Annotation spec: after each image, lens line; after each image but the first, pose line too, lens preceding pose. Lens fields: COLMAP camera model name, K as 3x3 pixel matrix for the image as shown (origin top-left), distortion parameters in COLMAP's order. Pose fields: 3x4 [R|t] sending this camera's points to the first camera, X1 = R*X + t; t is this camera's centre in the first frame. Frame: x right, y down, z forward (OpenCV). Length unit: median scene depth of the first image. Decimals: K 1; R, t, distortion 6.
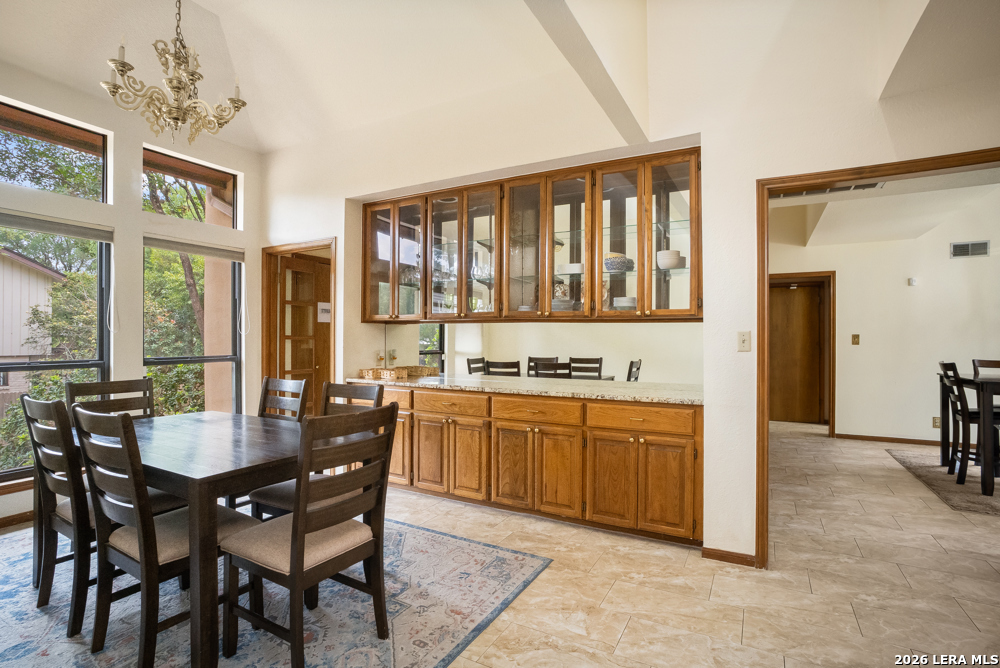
lens RADIAL K [[488.1, 0, 493.1], [0, 488.1, 335.4], [0, 0, 1]] dist [-0.024072, 0.002810]
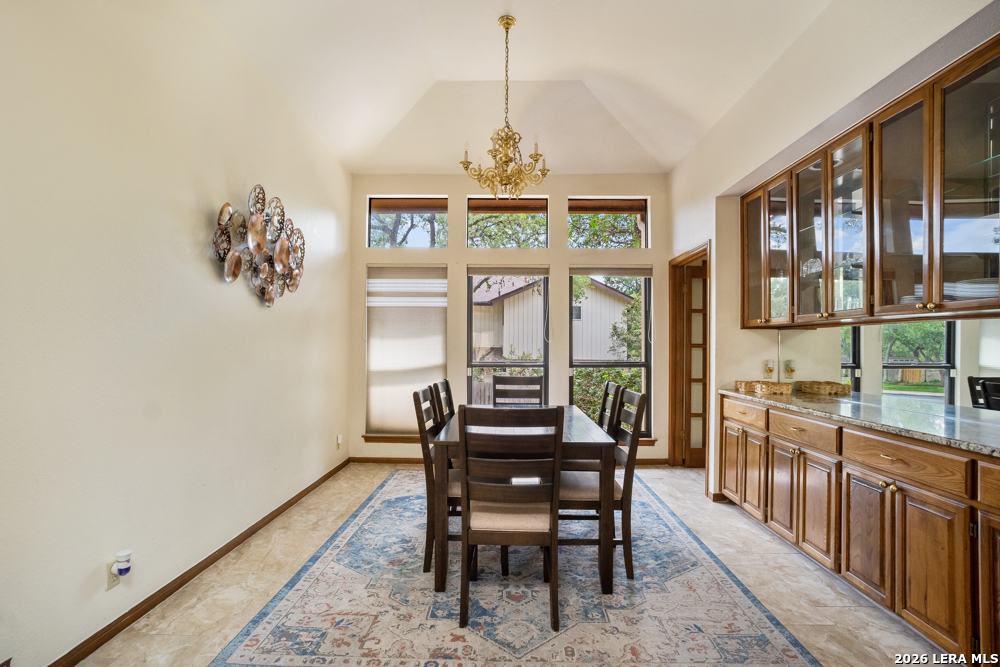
lens RADIAL K [[488.1, 0, 503.1], [0, 488.1, 341.5], [0, 0, 1]] dist [-0.024072, 0.002810]
pose [[0.477533, -0.009364, -0.878564, 0.362929], [0.002983, 0.999955, -0.009036, 0.004489], [0.878609, 0.001694, 0.477539, 0.220839]]
